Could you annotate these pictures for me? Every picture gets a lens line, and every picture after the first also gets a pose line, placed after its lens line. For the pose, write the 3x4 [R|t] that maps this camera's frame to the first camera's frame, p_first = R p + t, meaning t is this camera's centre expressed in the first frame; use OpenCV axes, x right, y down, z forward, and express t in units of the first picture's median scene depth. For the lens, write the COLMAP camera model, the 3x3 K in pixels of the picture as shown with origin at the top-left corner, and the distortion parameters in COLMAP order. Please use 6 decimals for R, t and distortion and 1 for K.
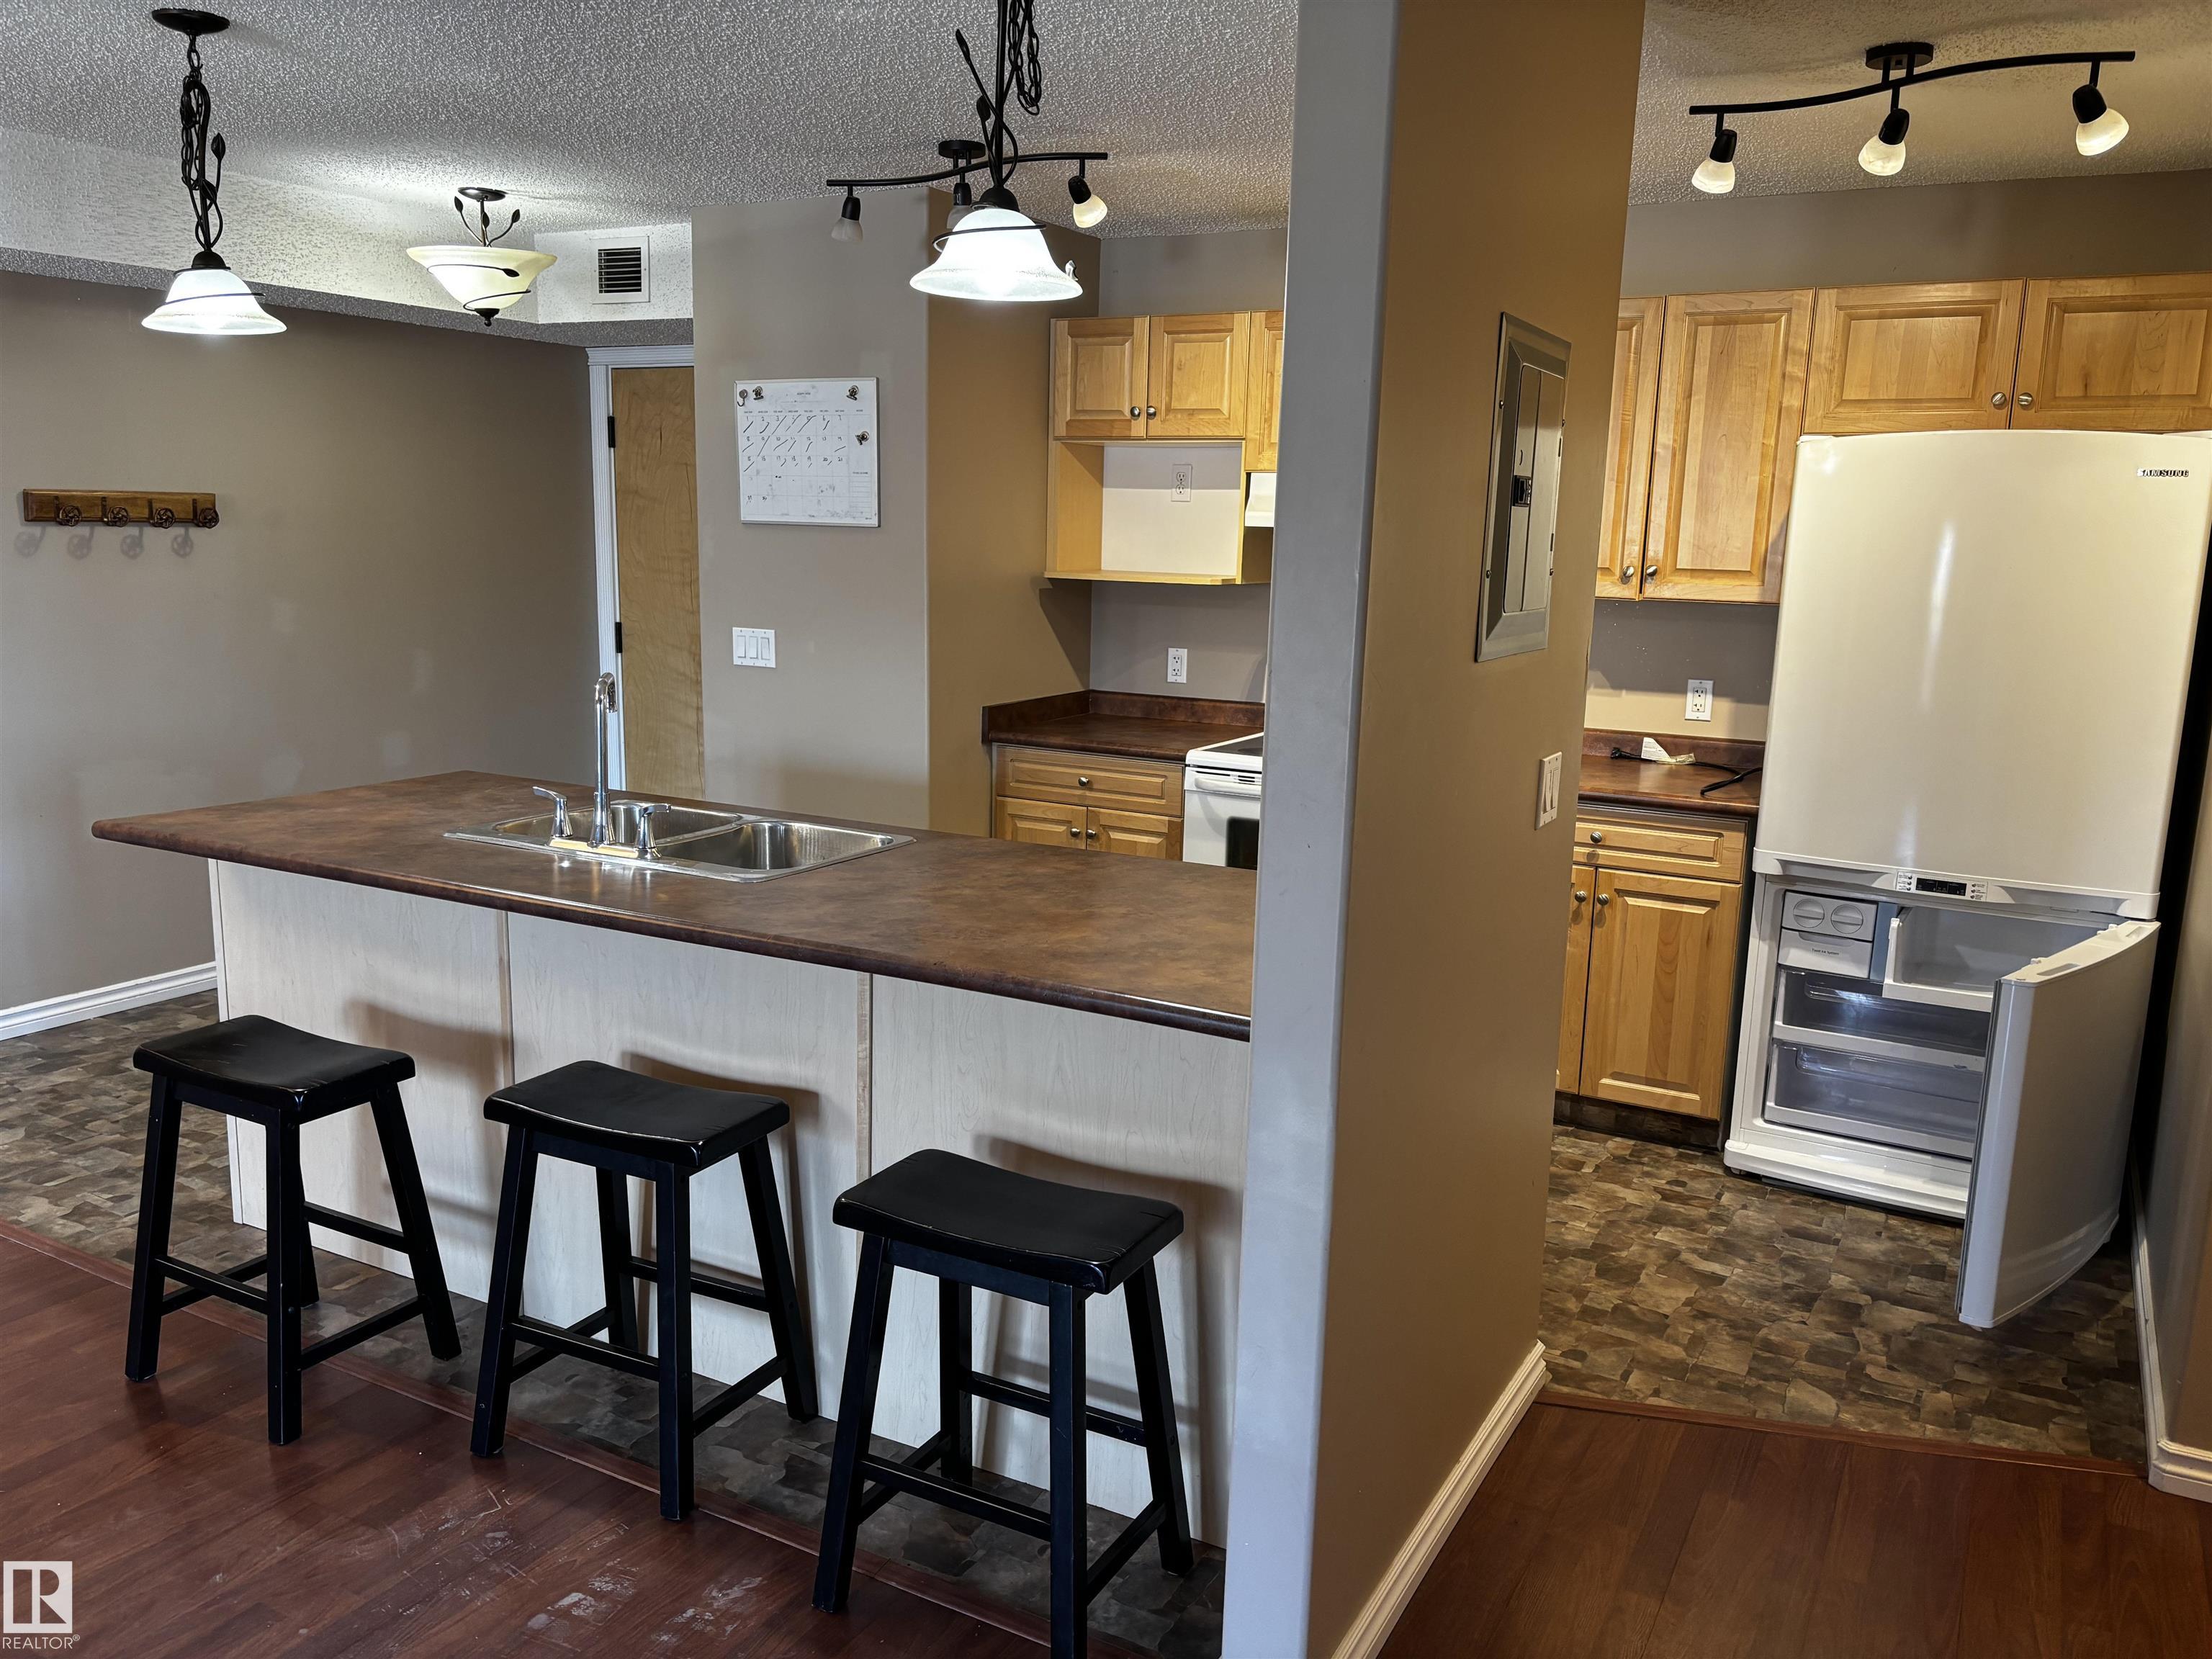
lens RADIAL K [[1710.0, 0, 1136.5], [0, 1710.0, 821.1], [0, 0, 1]] dist [0.038655, -0.000625]
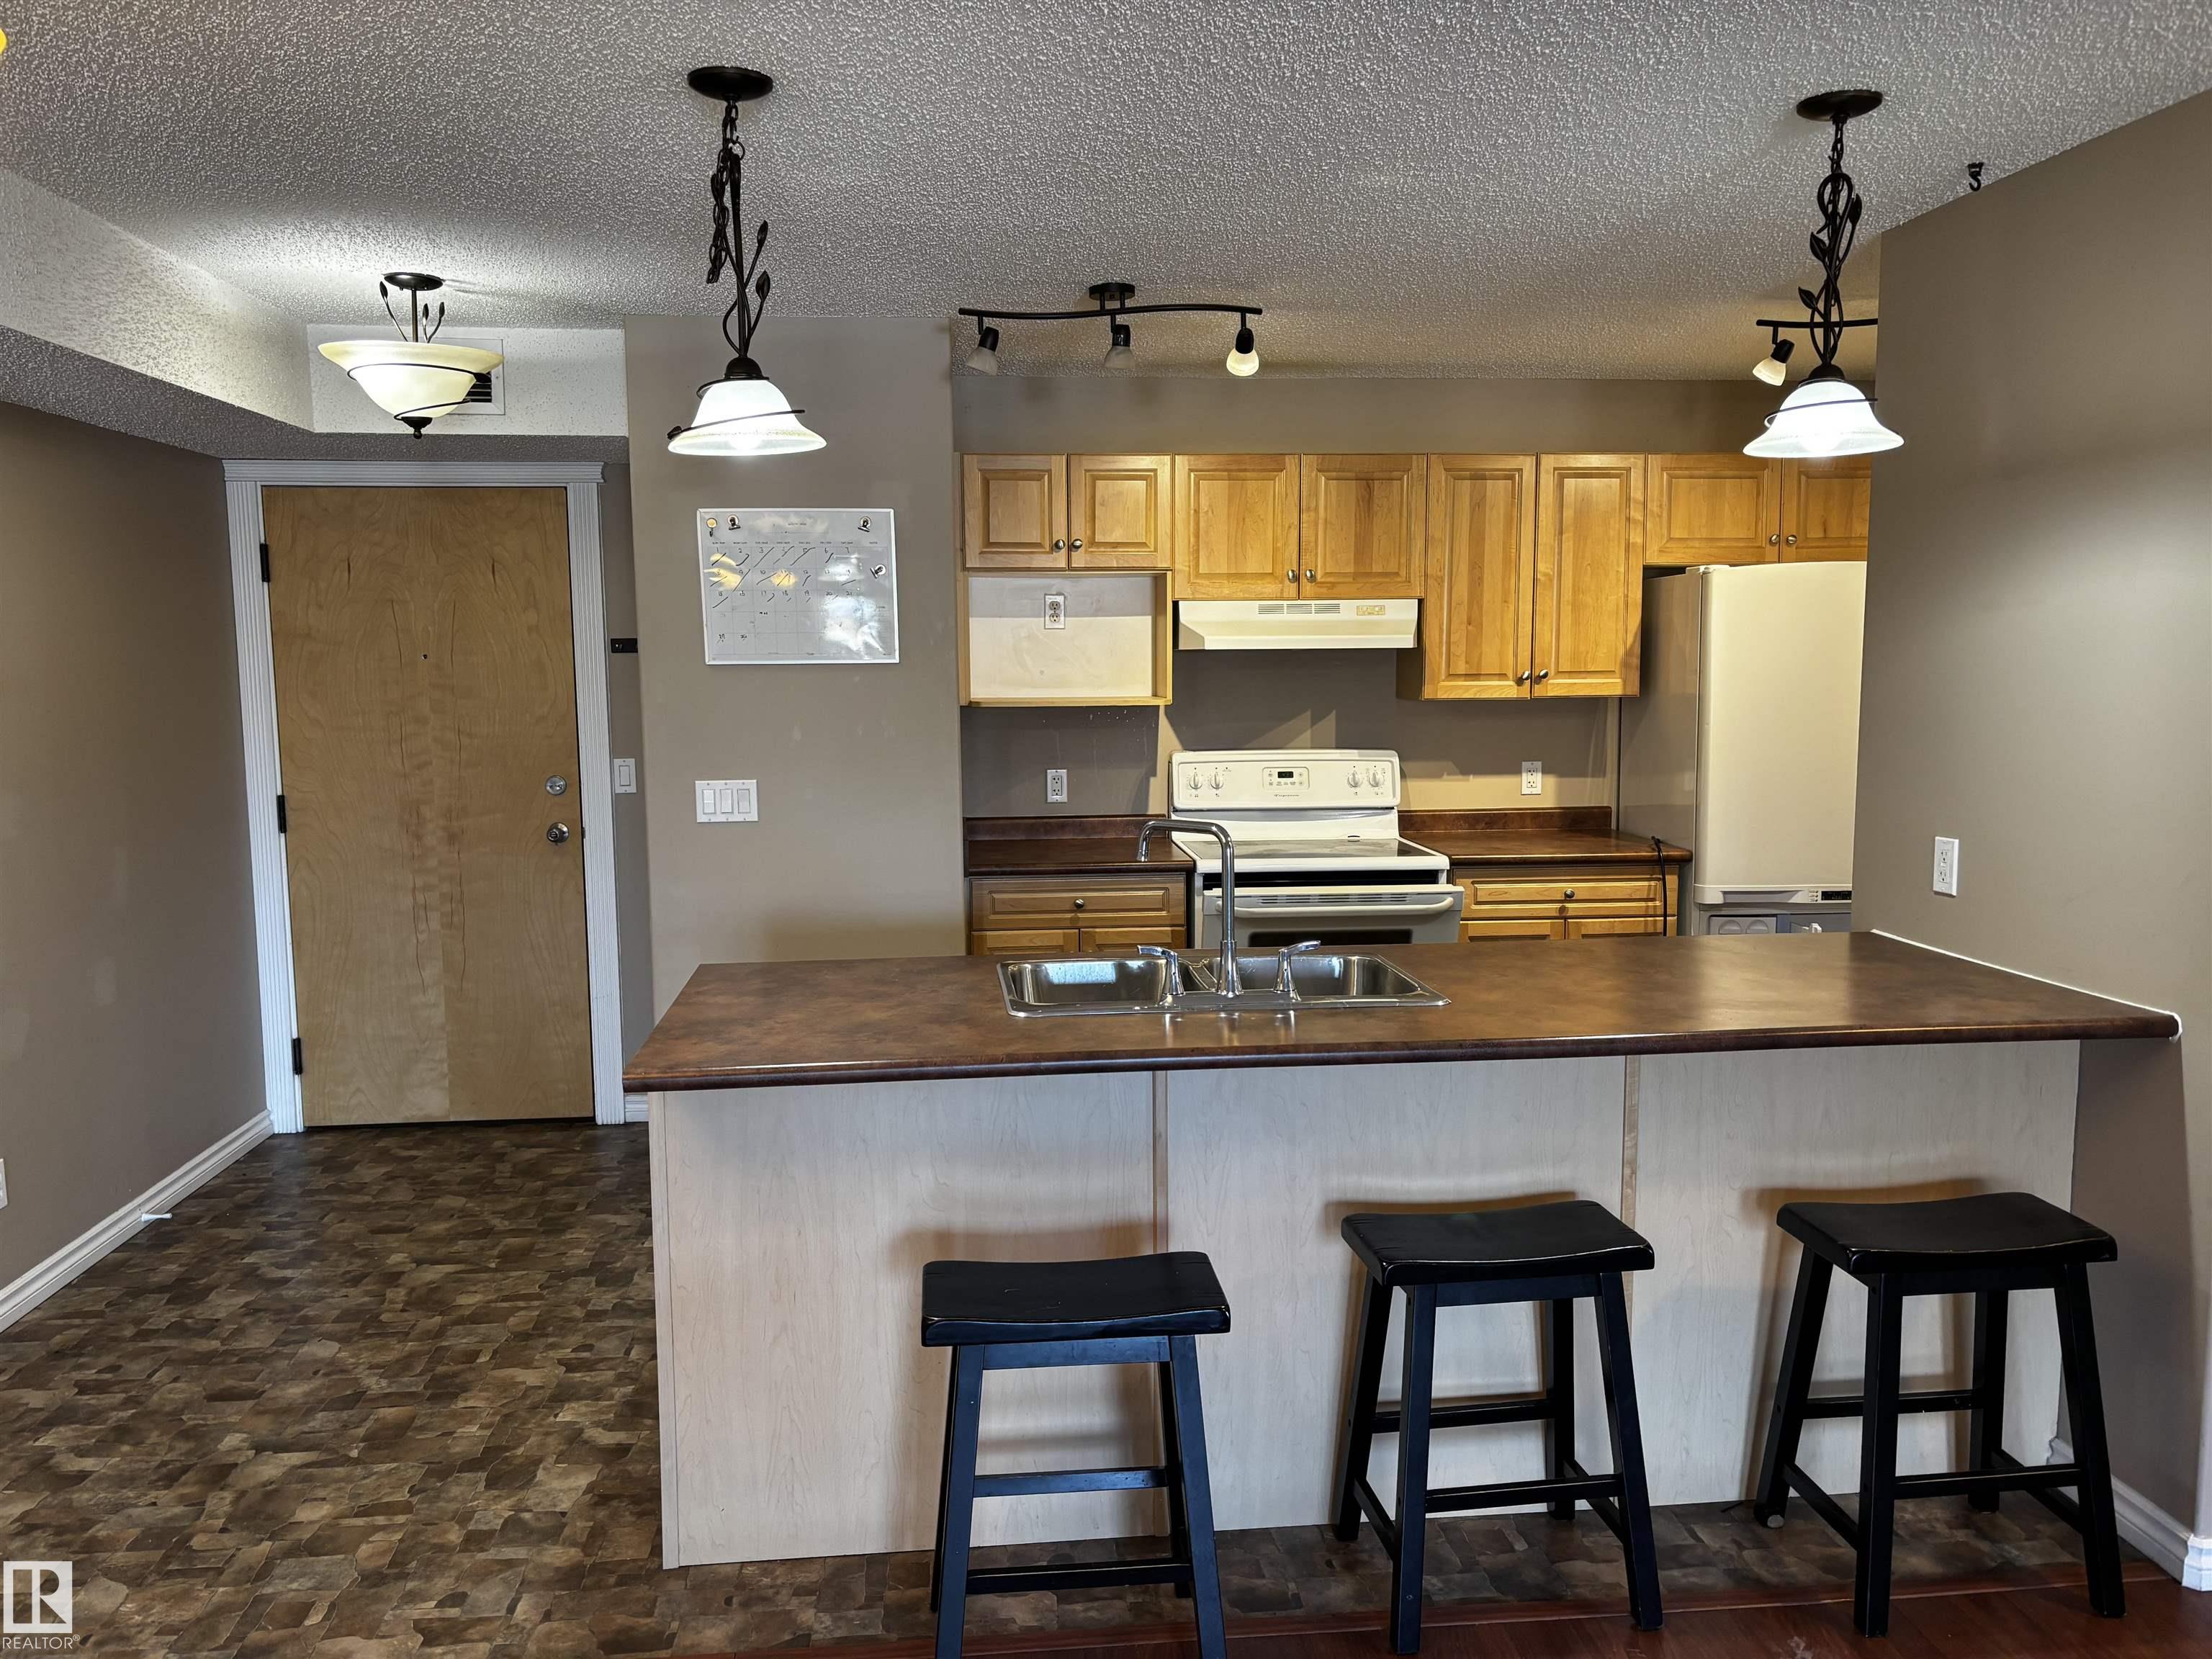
lens RADIAL K [[1668.5, 0, 1106.0], [0, 1668.5, 829.5], [0, 0, 1]] dist [0.096161, -0.137722]
pose [[0.824759, -0.091598, 0.558017, -0.578436], [0.126534, 0.991666, -0.024239, -0.041934], [-0.551146, 0.090599, 0.829475, 0.169491]]
